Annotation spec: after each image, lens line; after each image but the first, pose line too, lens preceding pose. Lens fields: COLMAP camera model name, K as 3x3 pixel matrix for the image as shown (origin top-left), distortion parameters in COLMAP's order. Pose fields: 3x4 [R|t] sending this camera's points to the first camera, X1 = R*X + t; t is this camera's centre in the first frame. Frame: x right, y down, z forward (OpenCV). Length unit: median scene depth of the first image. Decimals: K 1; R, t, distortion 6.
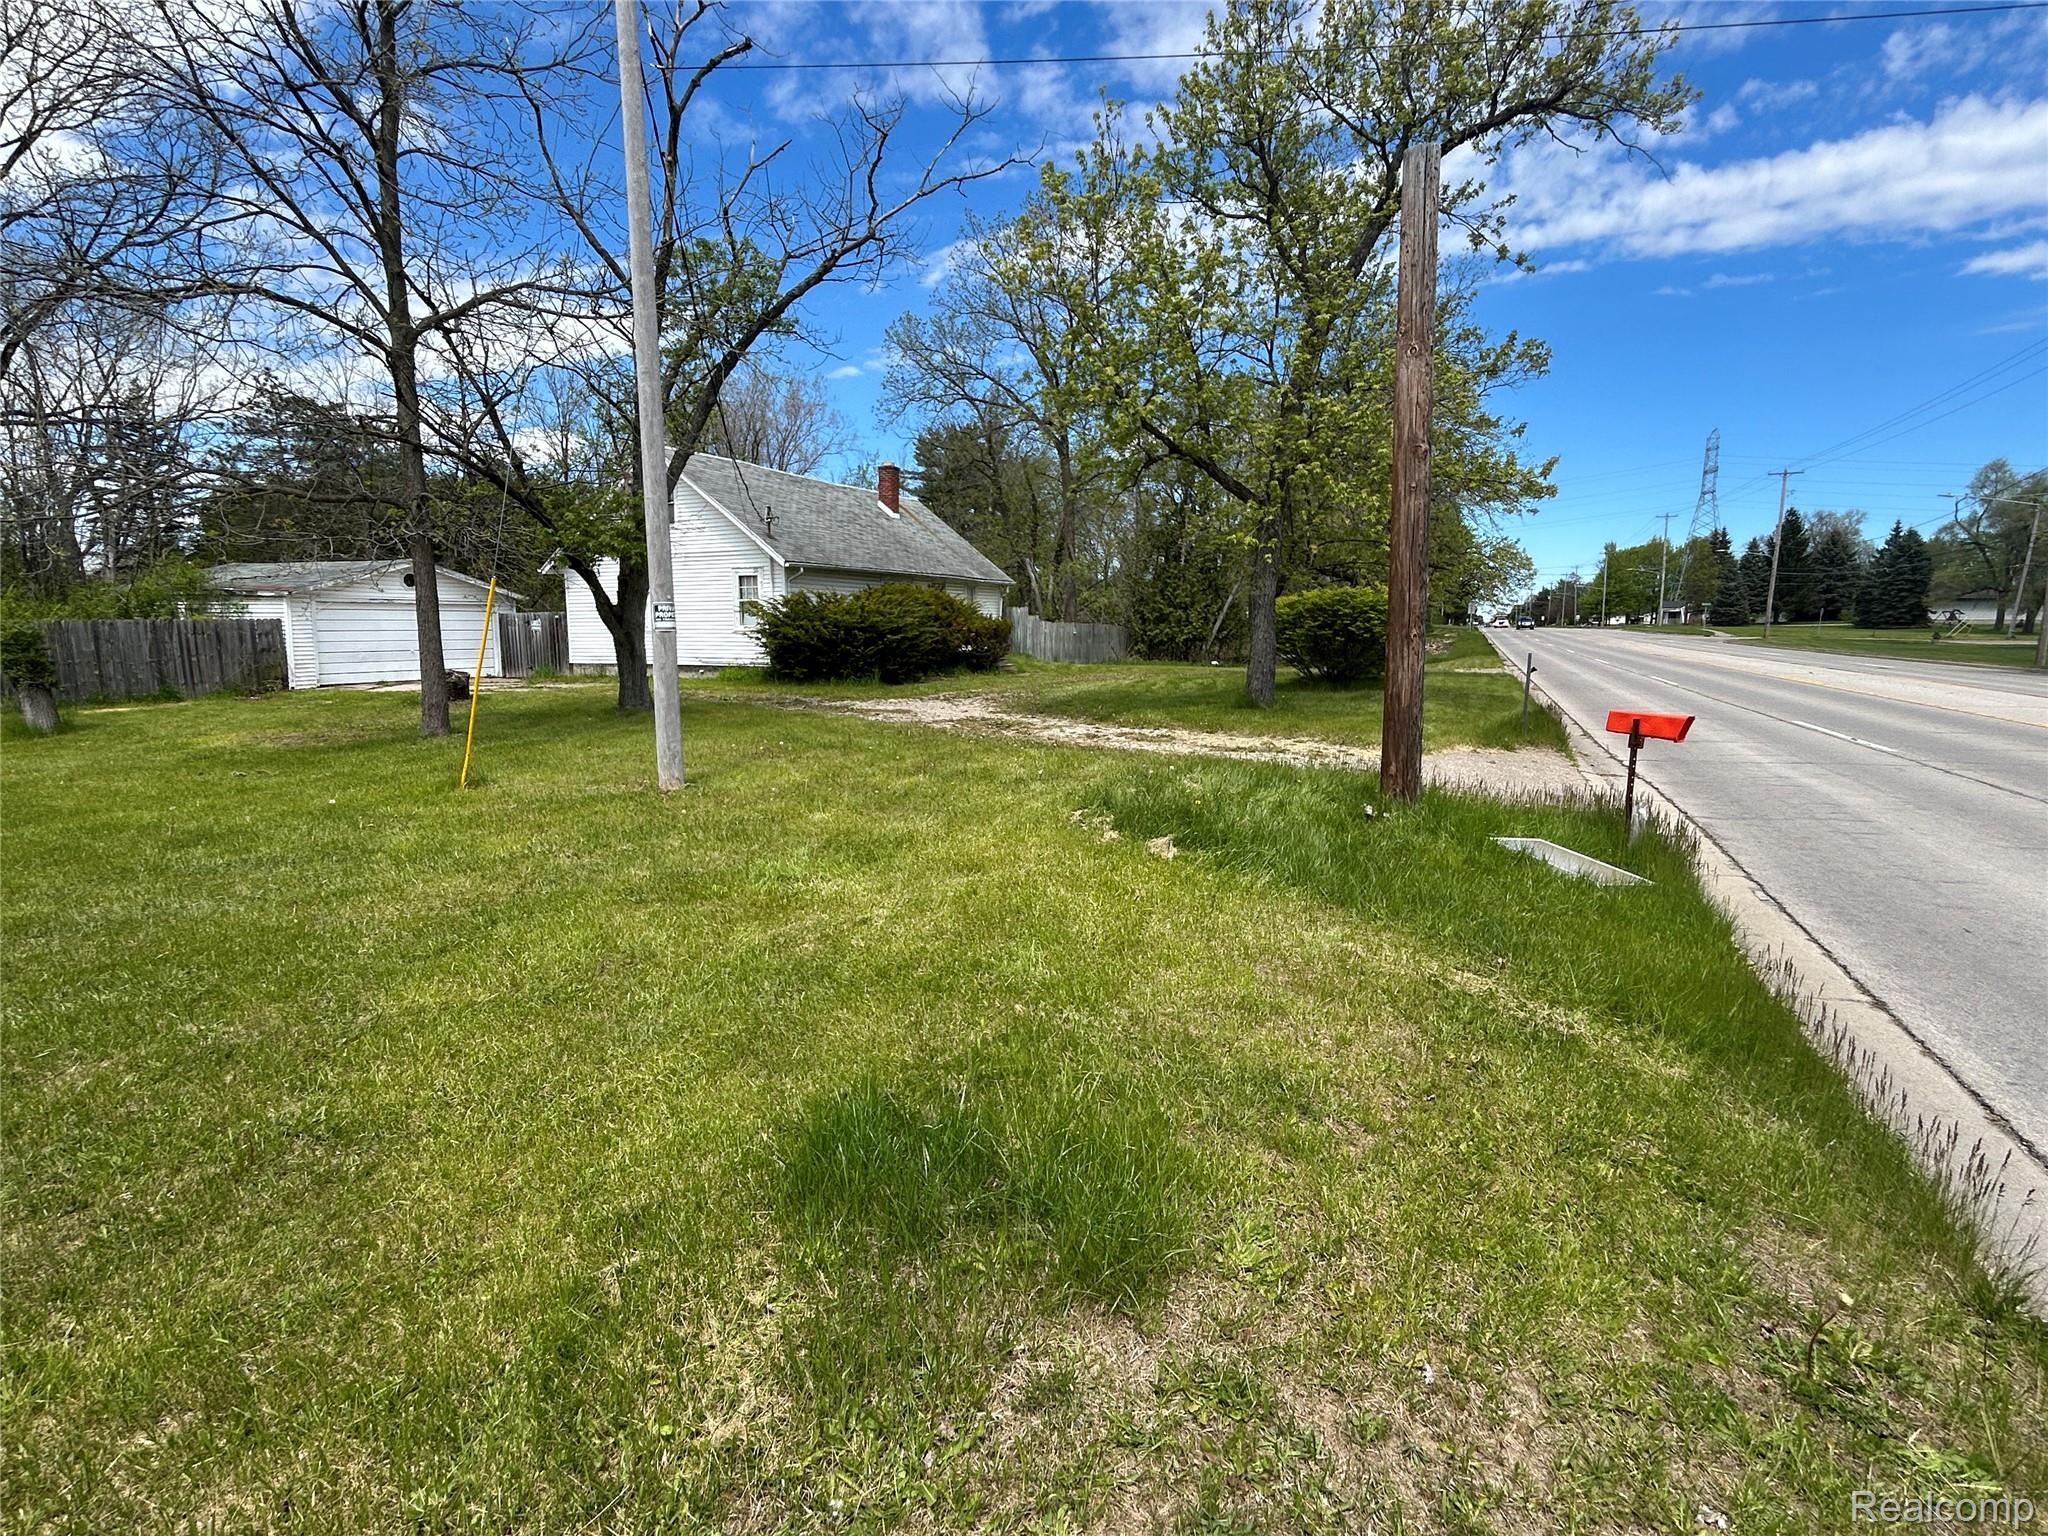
lens RADIAL K [[953.2, 0, 1021.2], [0, 953.2, 764.5], [0, 0, 1]] dist [0.001884, 0.000084]
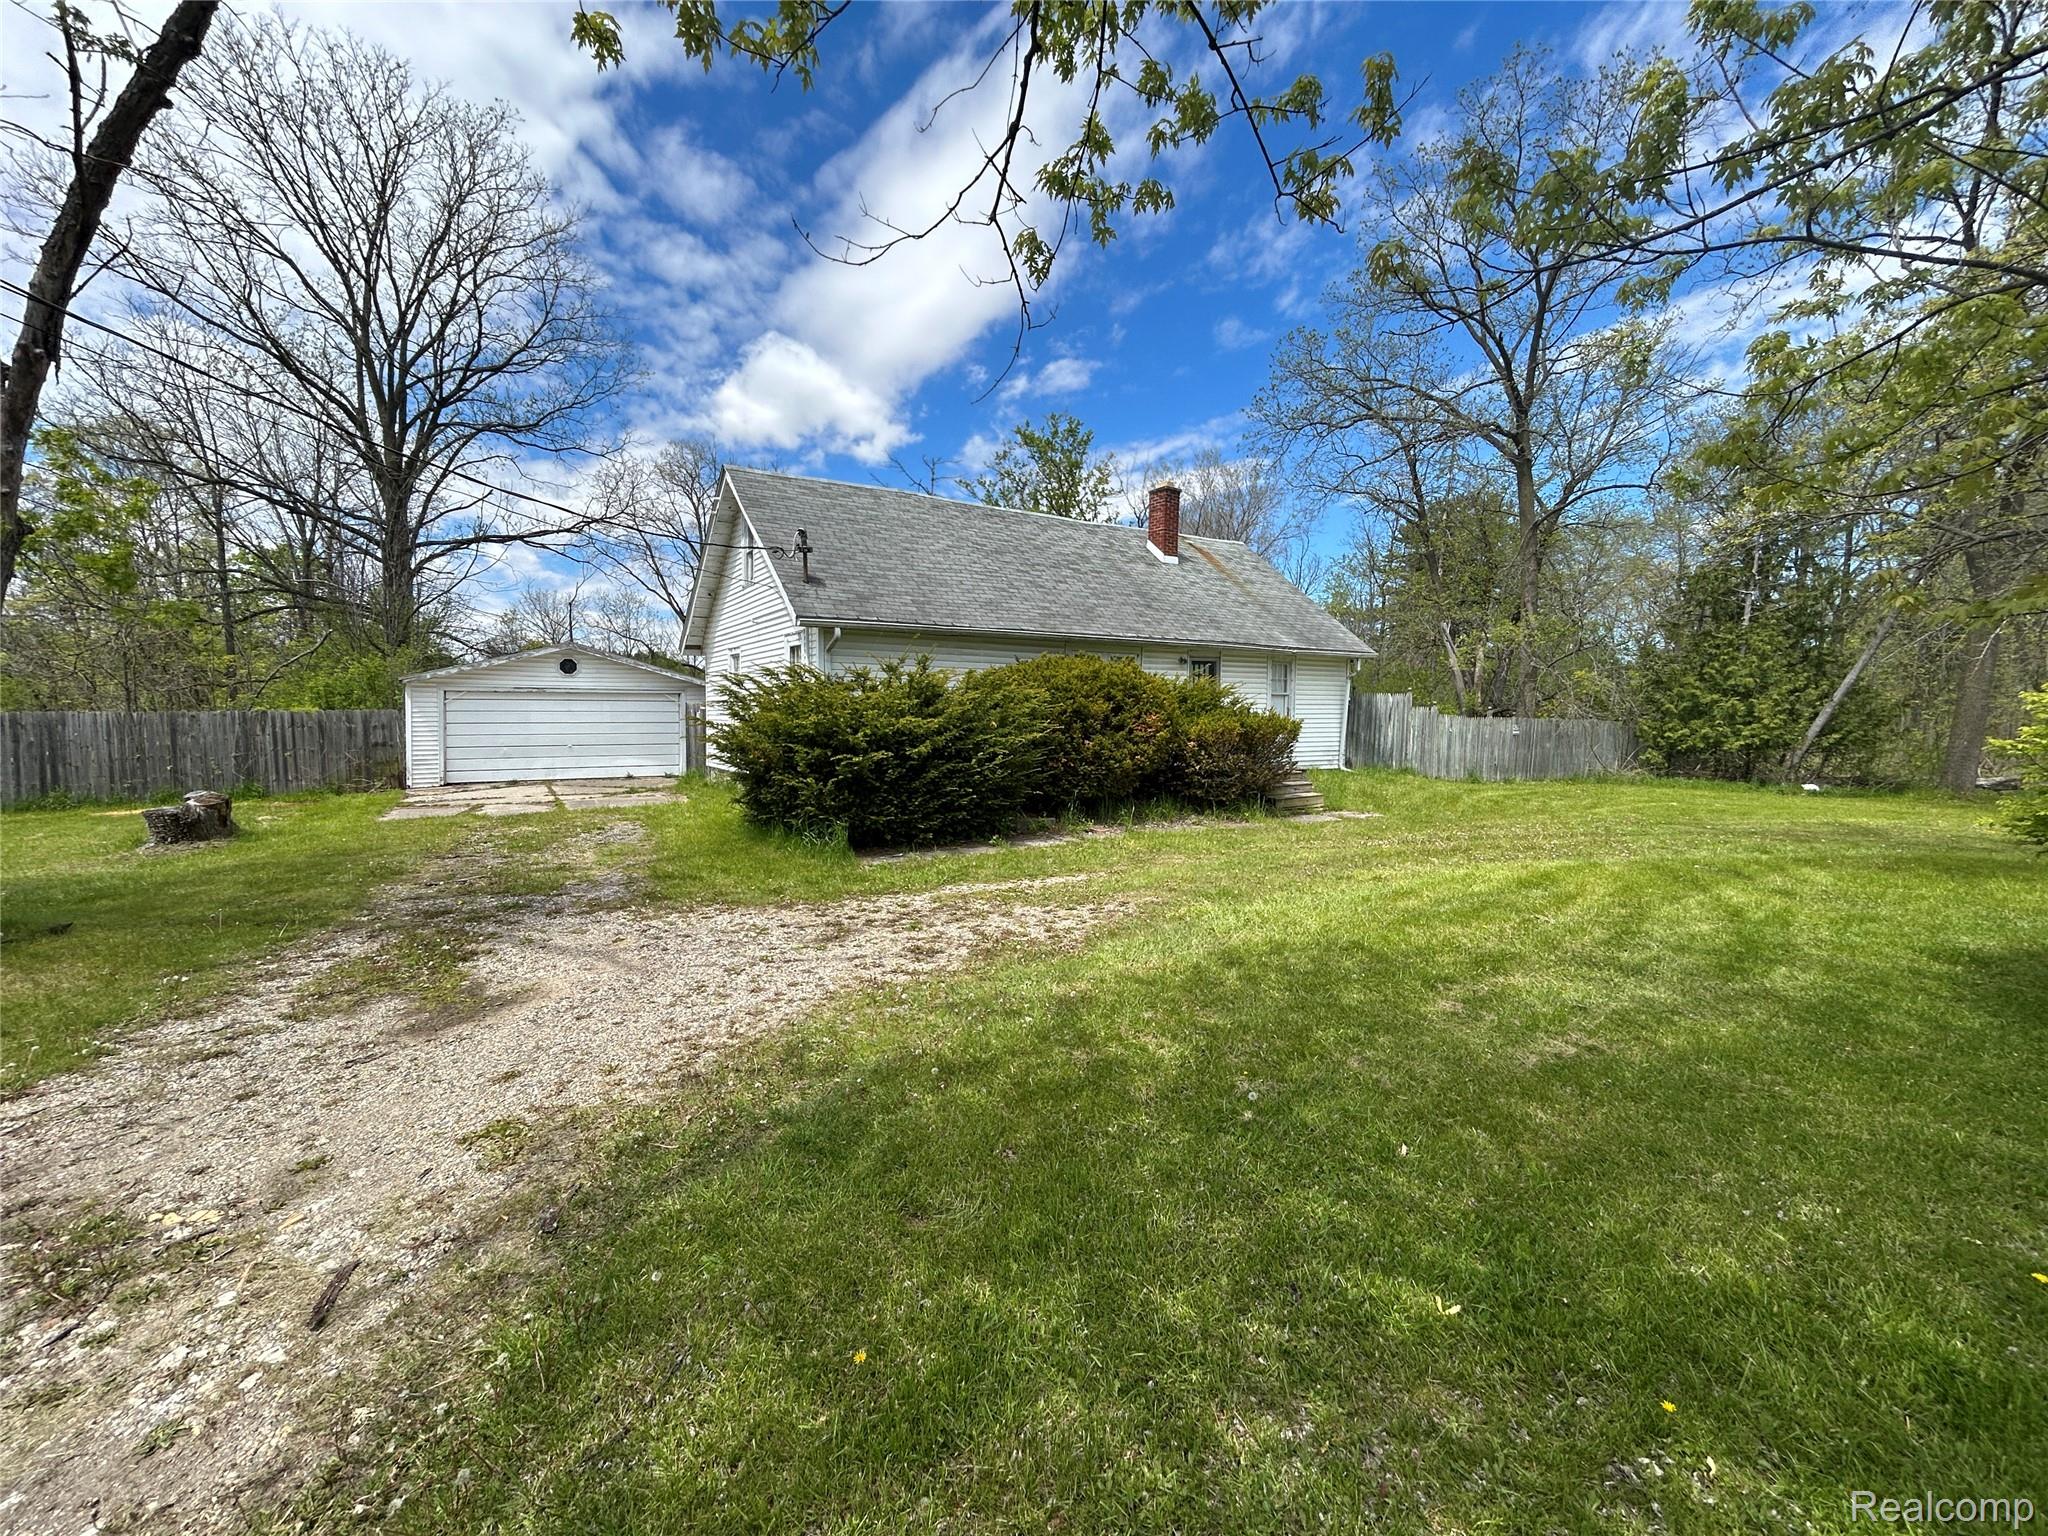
lens RADIAL K [[821.4, 0, 1021.9], [0, 821.4, 767.9], [0, 0, 1]] dist [-0.001193, 0.000081]
pose [[0.841271, 0.044094, -0.538813, 0.103312], [-0.084646, 0.995119, -0.050727, -0.080205], [0.533946, 0.088283, 0.840897, 0.490860]]
